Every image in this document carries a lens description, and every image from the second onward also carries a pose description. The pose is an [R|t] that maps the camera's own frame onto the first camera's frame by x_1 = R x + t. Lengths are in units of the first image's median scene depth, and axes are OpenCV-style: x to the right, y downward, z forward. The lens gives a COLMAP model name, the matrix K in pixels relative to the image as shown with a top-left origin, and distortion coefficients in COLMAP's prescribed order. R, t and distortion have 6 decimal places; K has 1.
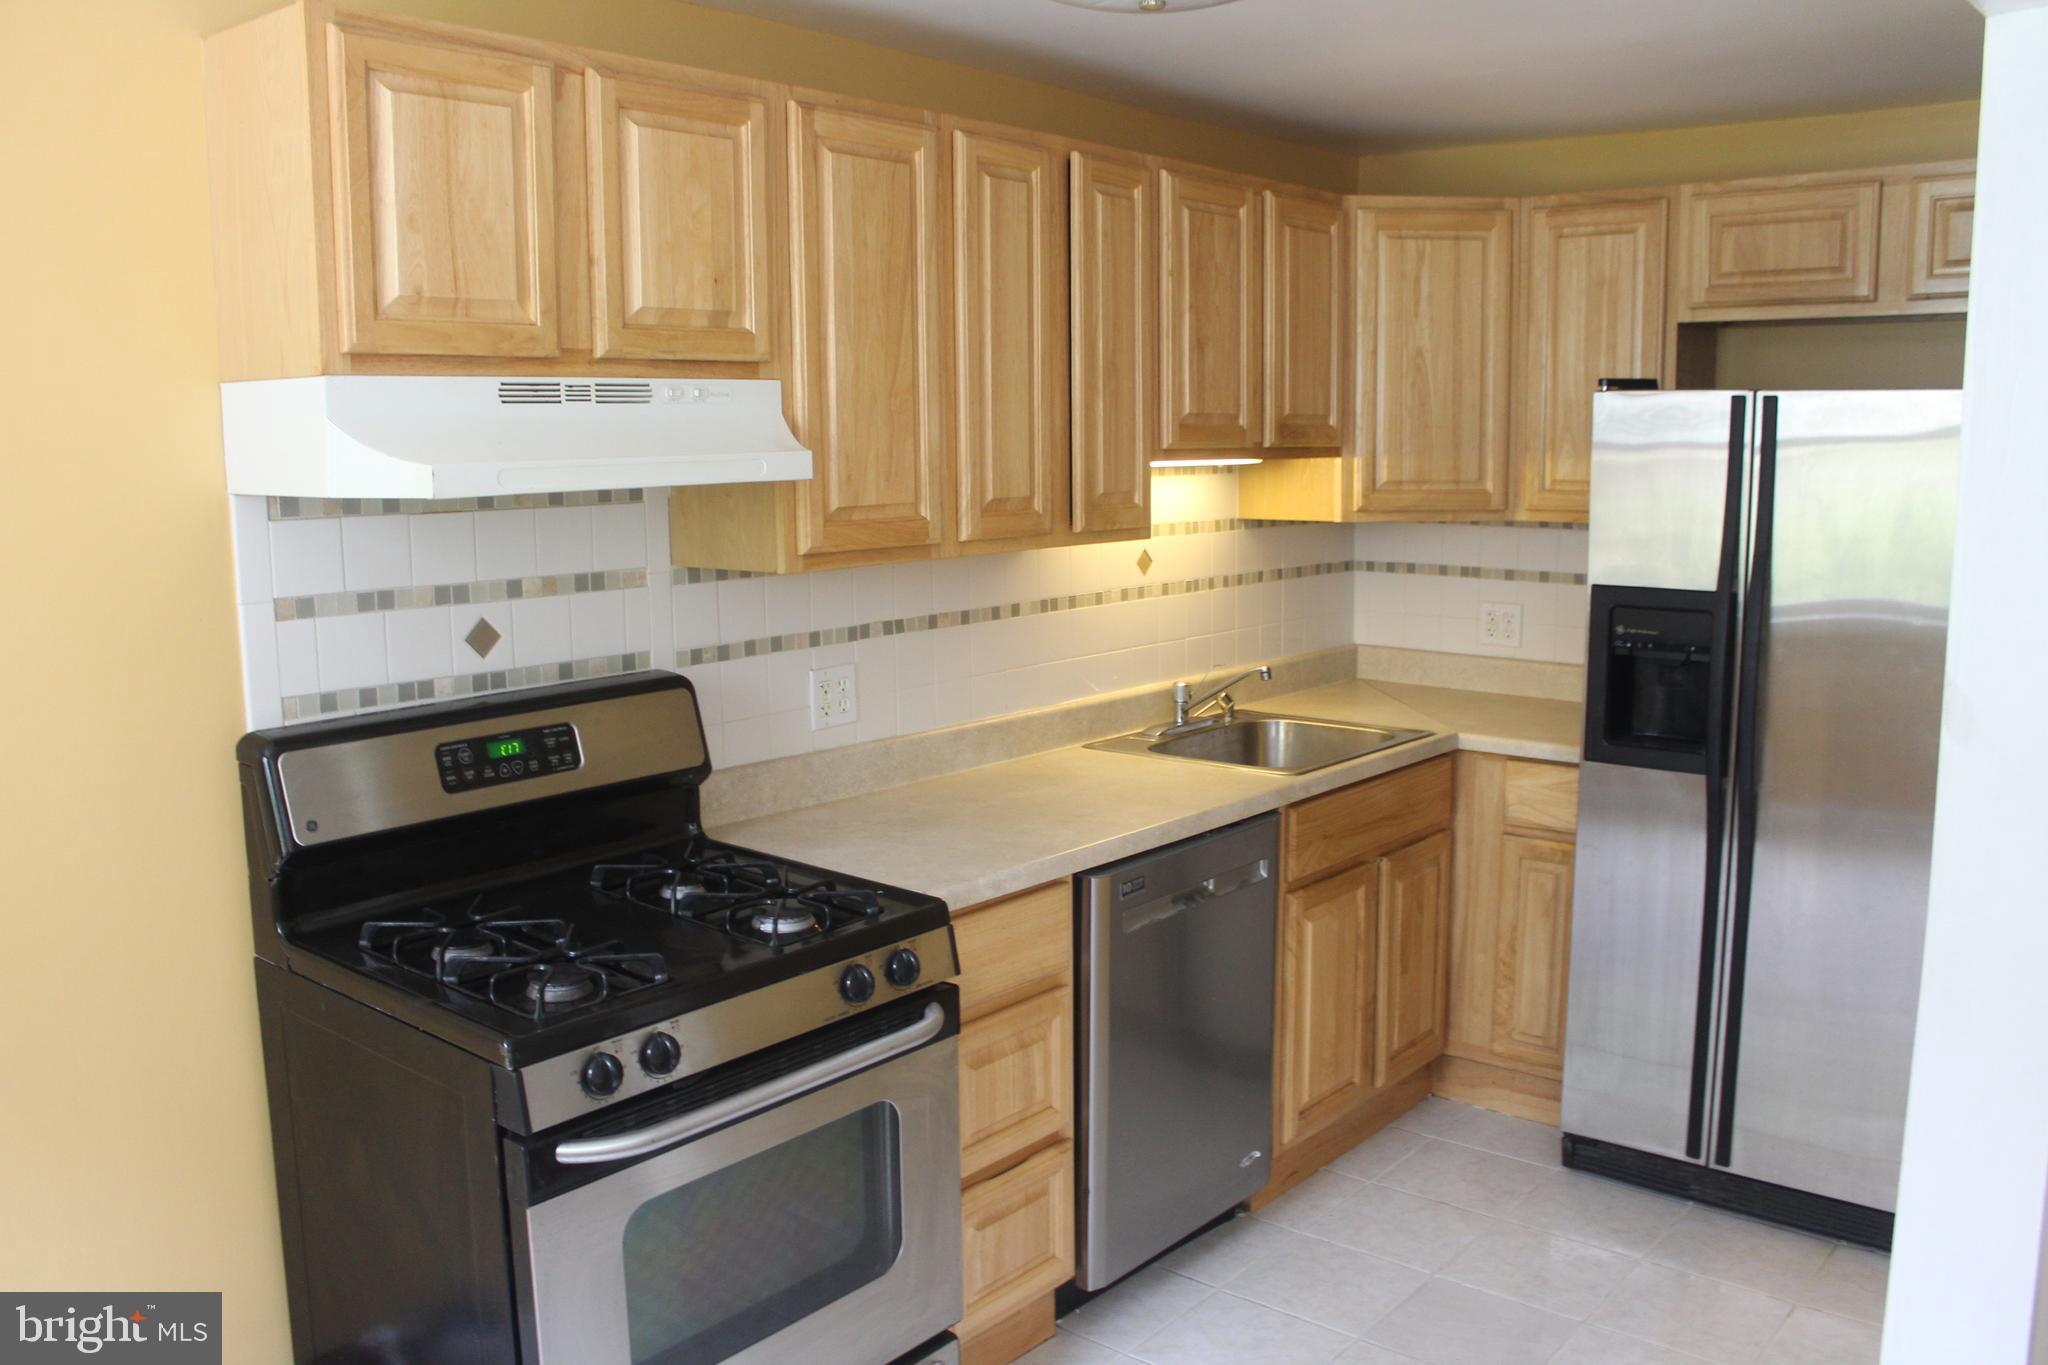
lens RADIAL K [[1723.0, 0, 1030.6], [0, 1723.0, 699.7], [0, 0, 1]] dist [-0.162819, 0.156194]
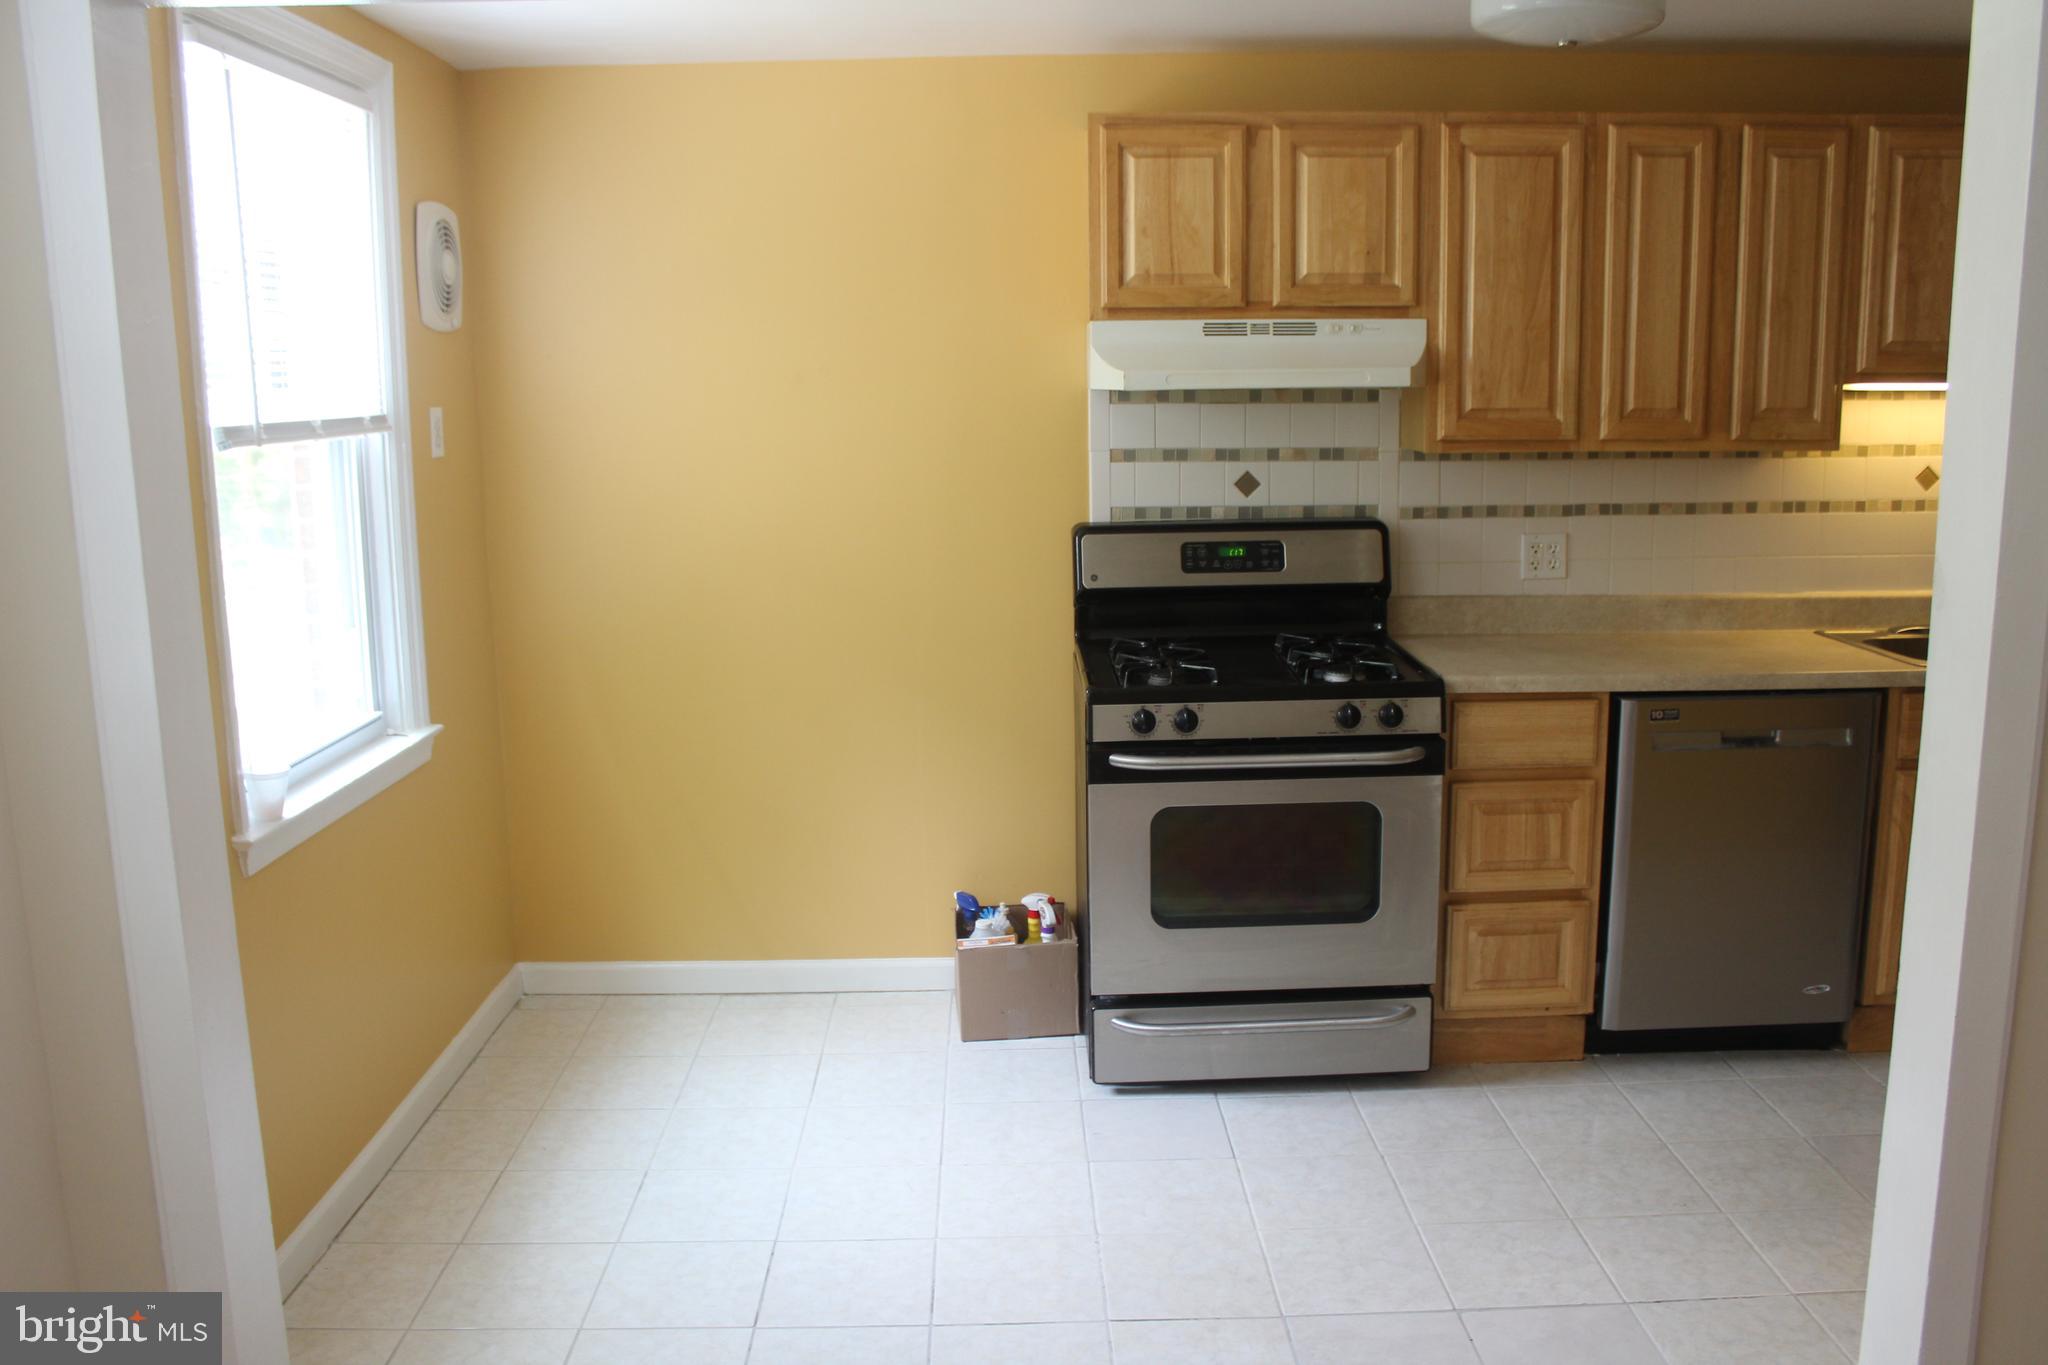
lens RADIAL K [[1723.0, 0, 1030.6], [0, 1723.0, 699.7], [0, 0, 1]] dist [-0.162819, 0.156194]
pose [[0.644780, 0.140416, -0.751360, 0.740271], [-0.108922, 0.989829, 0.091511, 0.036610], [0.756568, 0.022835, 0.653516, -0.181837]]
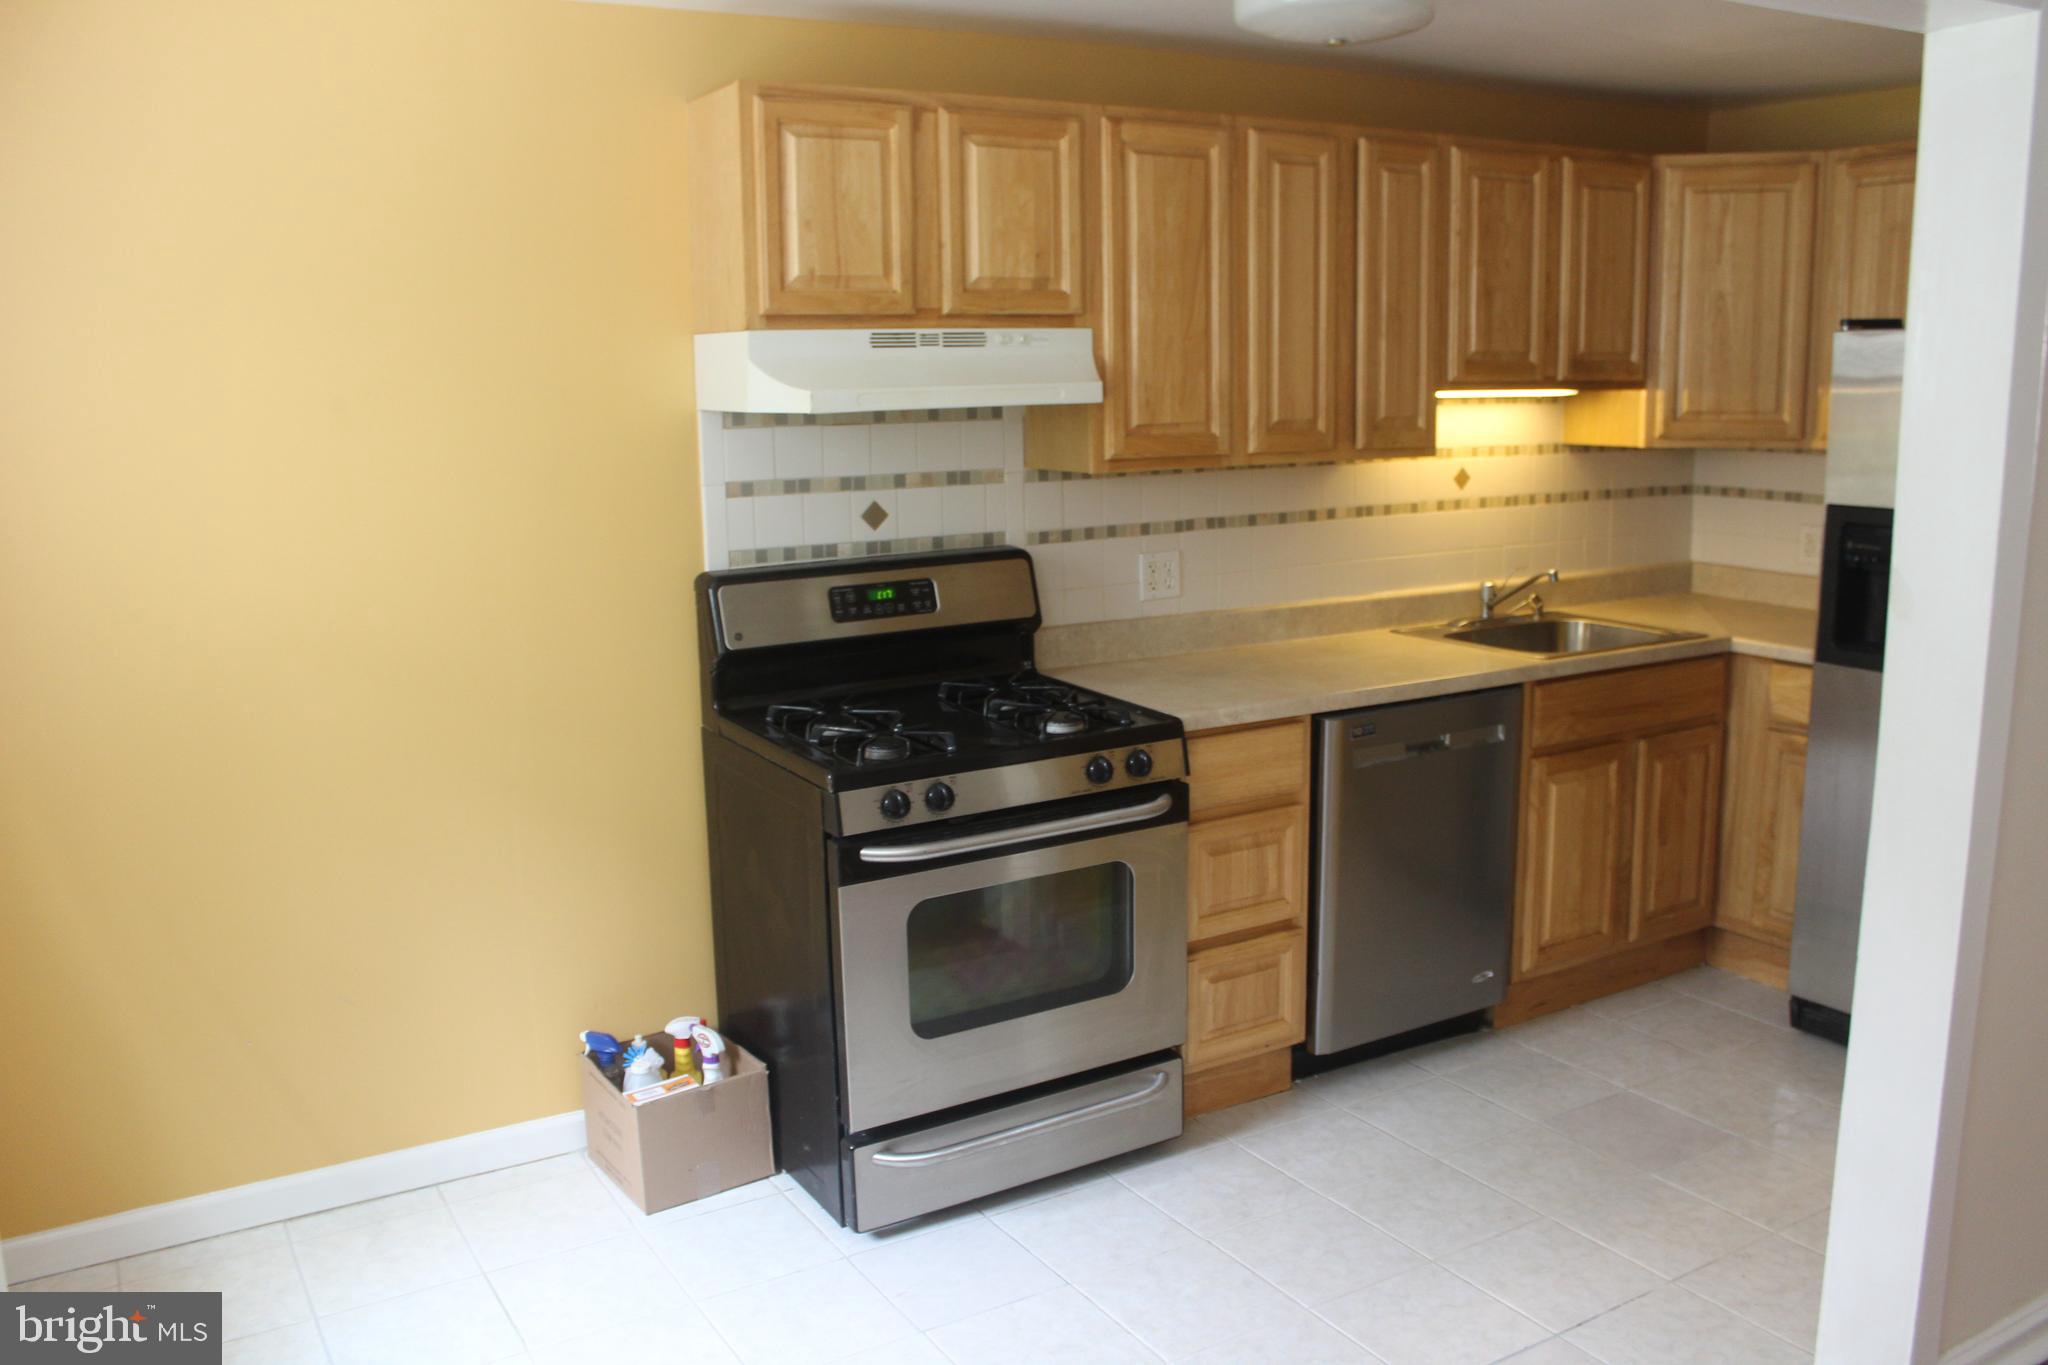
lens RADIAL K [[1723.0, 0, 1030.6], [0, 1723.0, 699.7], [0, 0, 1]] dist [-0.162819, 0.156194]
pose [[0.943431, 0.057559, -0.326535, 0.252966], [-0.044152, 0.997855, 0.048328, 0.038591], [0.328616, -0.031177, 0.943949, -0.275988]]
